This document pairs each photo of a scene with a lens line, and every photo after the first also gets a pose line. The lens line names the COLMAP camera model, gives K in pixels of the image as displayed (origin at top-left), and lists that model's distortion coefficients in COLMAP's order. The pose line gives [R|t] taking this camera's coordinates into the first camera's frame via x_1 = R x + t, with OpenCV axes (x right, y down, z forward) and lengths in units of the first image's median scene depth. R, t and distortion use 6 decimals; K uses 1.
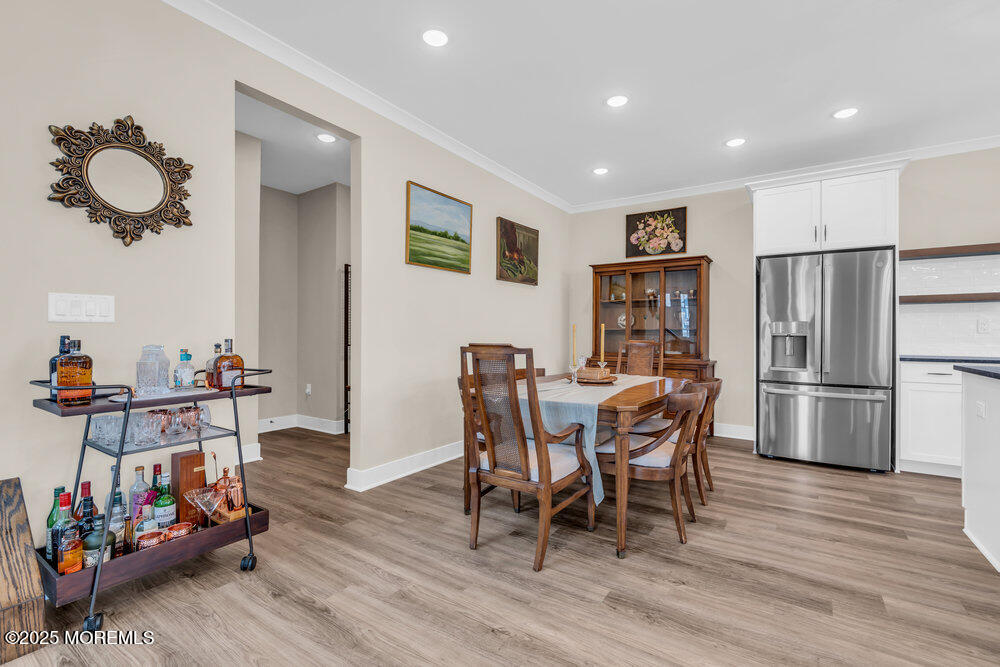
lens RADIAL K [[447.7, 0, 502.3], [0, 447.7, 334.5], [0, 0, 1]] dist [-0.006075, 0.001105]
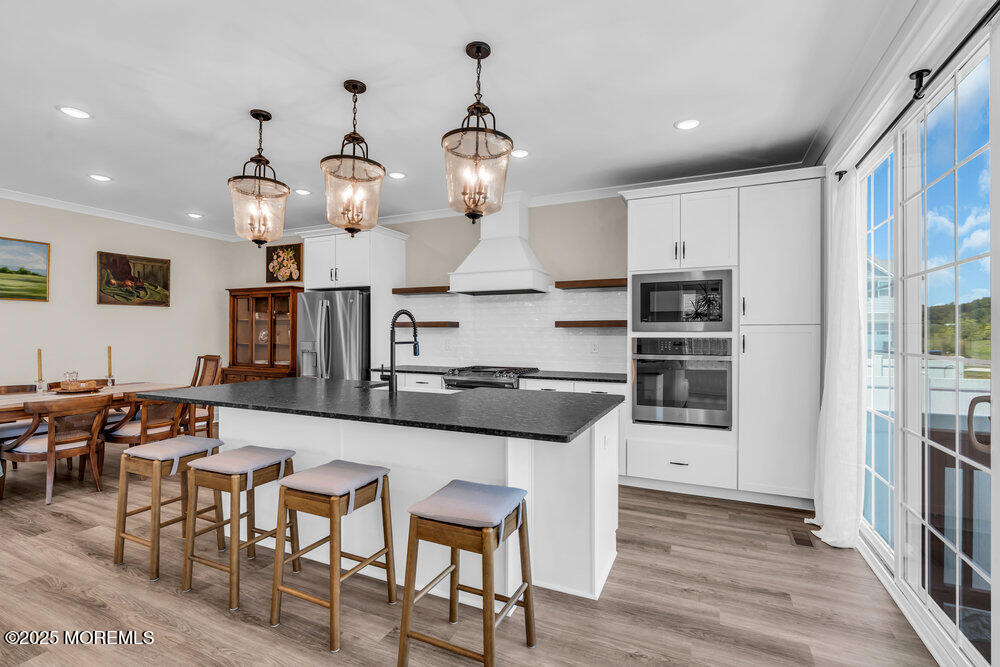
lens RADIAL K [[455.5, 0, 500.0], [0, 455.5, 333.5], [0, 0, 1]] dist [-0.005289, 0.000118]
pose [[0.988017, 0.000684, 0.154341, 1.689479], [-0.000557, 0.999999, -0.000868, -0.086701], [-0.154342, 0.000772, 0.988017, -0.695983]]
